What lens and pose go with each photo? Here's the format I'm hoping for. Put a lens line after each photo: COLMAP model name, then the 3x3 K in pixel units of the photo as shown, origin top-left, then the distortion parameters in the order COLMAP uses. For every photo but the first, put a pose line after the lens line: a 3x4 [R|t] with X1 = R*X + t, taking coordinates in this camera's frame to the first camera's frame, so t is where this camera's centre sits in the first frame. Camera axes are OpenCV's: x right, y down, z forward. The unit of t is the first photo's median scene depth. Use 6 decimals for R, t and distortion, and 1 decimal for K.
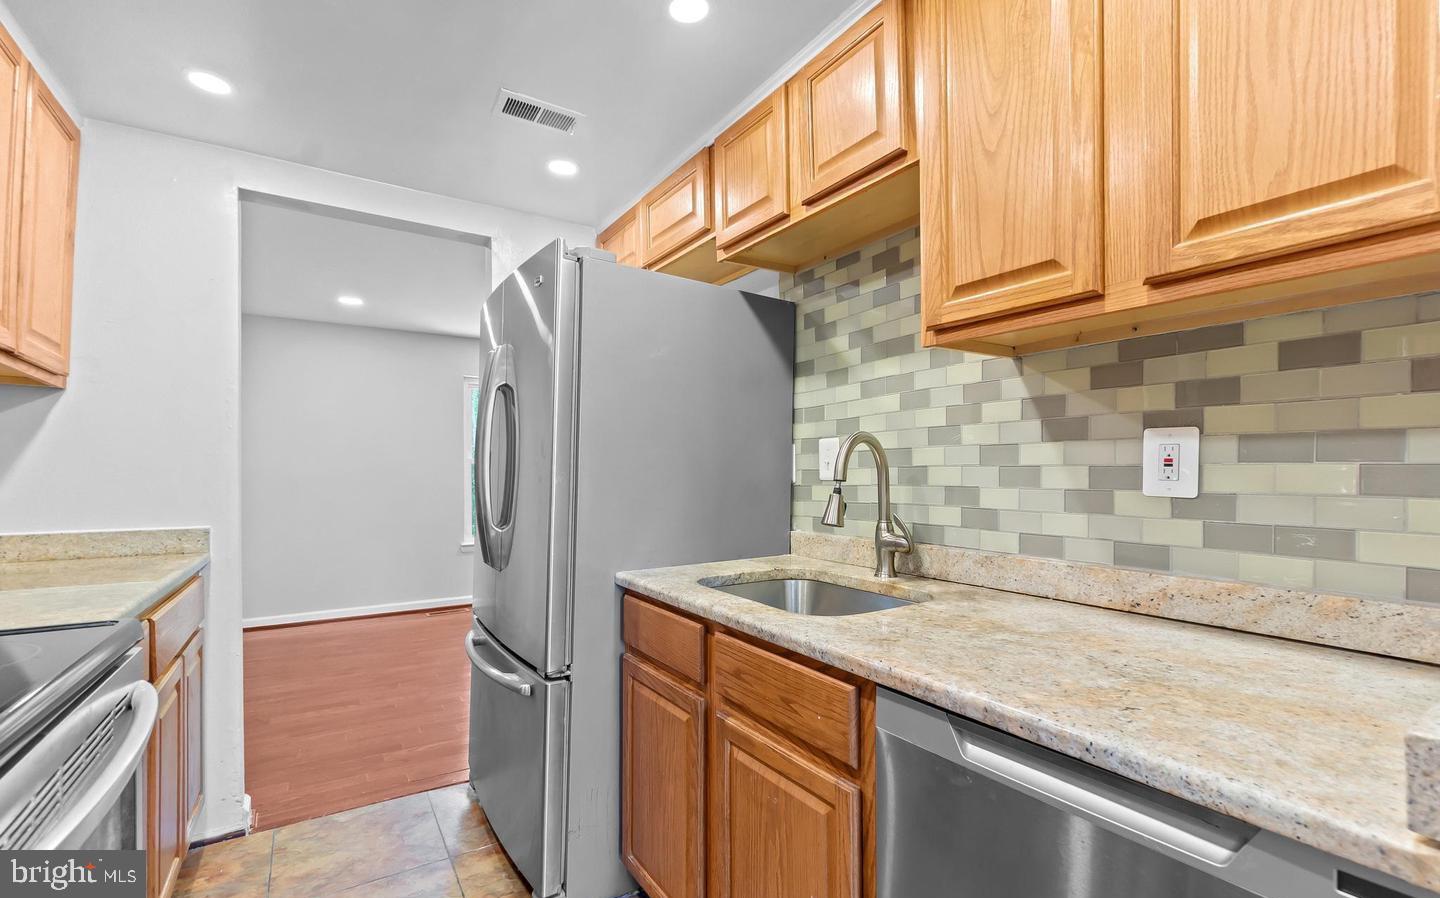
lens RADIAL K [[632.0, 0, 720.7], [0, 632.0, 460.8], [0, 0, 1]] dist [-0.003247, -0.000454]
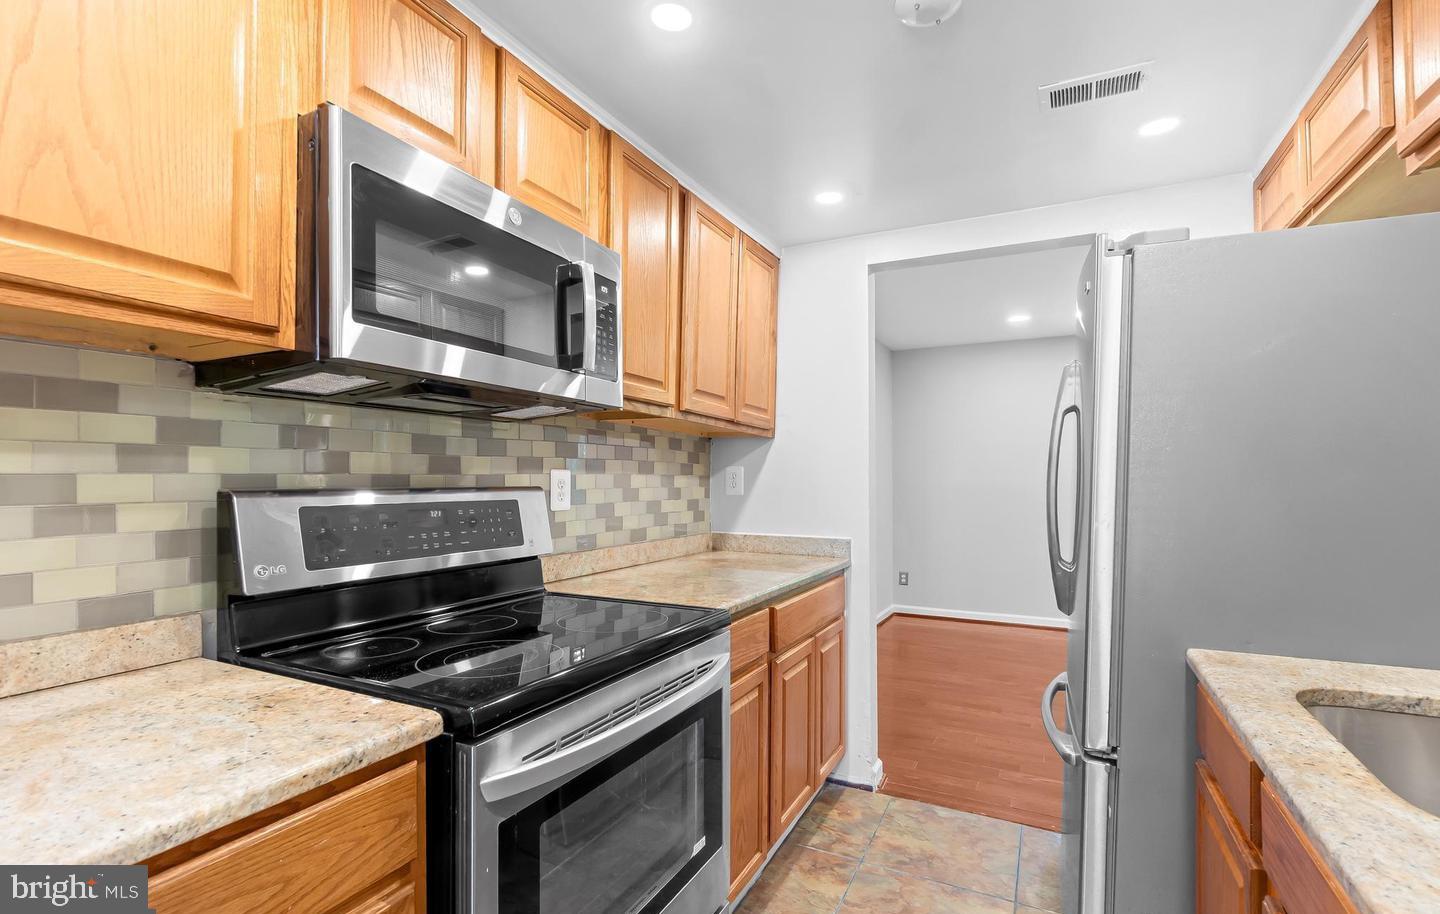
lens RADIAL K [[646.7, 0, 727.7], [0, 646.7, 469.3], [0, 0, 1]] dist [0.002029, 0.000112]
pose [[0.522650, -0.006917, -0.852519, 0.187516], [0.013178, 0.999913, -0.000035, -0.040247], [0.852446, -0.011216, 0.522696, 0.109055]]
